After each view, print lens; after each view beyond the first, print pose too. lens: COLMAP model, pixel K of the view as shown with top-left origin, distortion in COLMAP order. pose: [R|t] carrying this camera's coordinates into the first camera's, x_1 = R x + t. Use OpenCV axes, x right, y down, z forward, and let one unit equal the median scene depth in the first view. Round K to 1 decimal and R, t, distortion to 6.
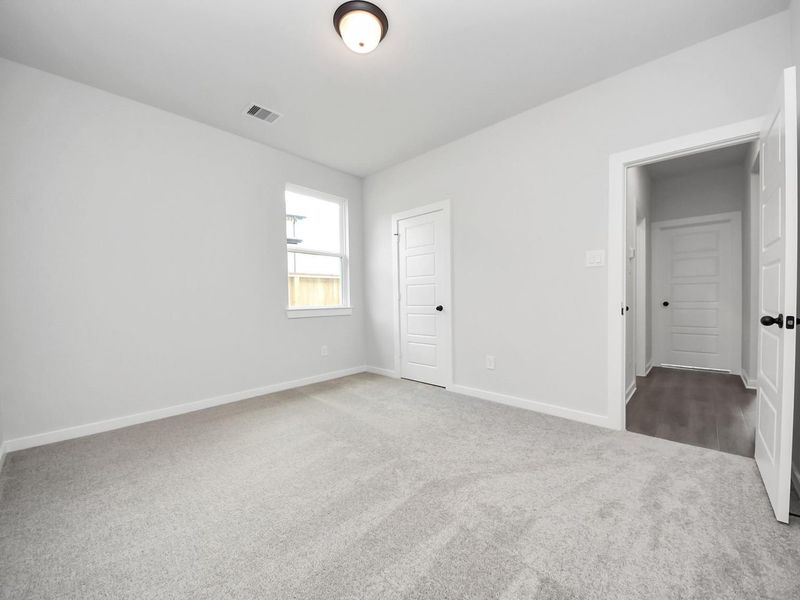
lens RADIAL K [[318.7, 0, 406.9], [0, 318.7, 300.3], [0, 0, 1]] dist [0.046183, -0.028635]
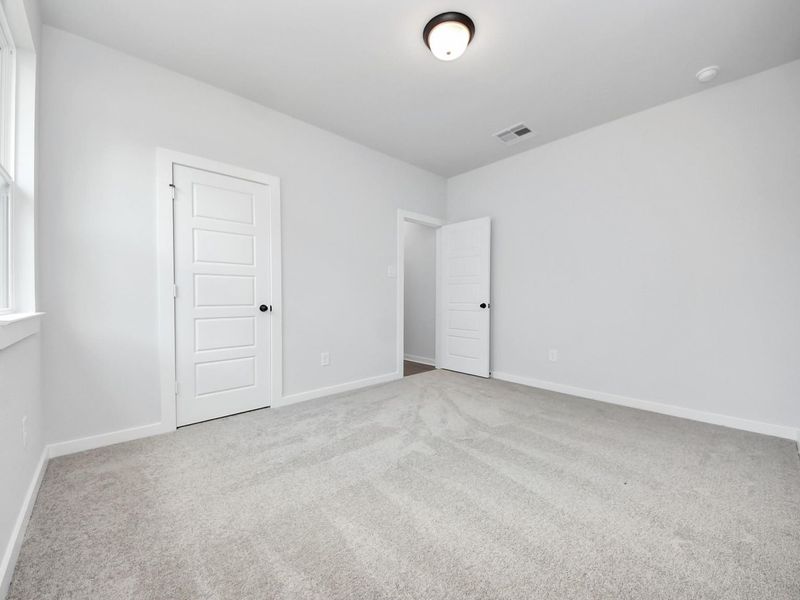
lens RADIAL K [[325.8, 0, 406.1], [0, 325.8, 304.2], [0, 0, 1]] dist [0.014238, -0.019666]
pose [[0.079017, -0.015064, 0.996759, -0.681104], [0.011444, 0.999834, 0.014203, 0.008141], [-0.996808, 0.010284, 0.079176, 0.600550]]
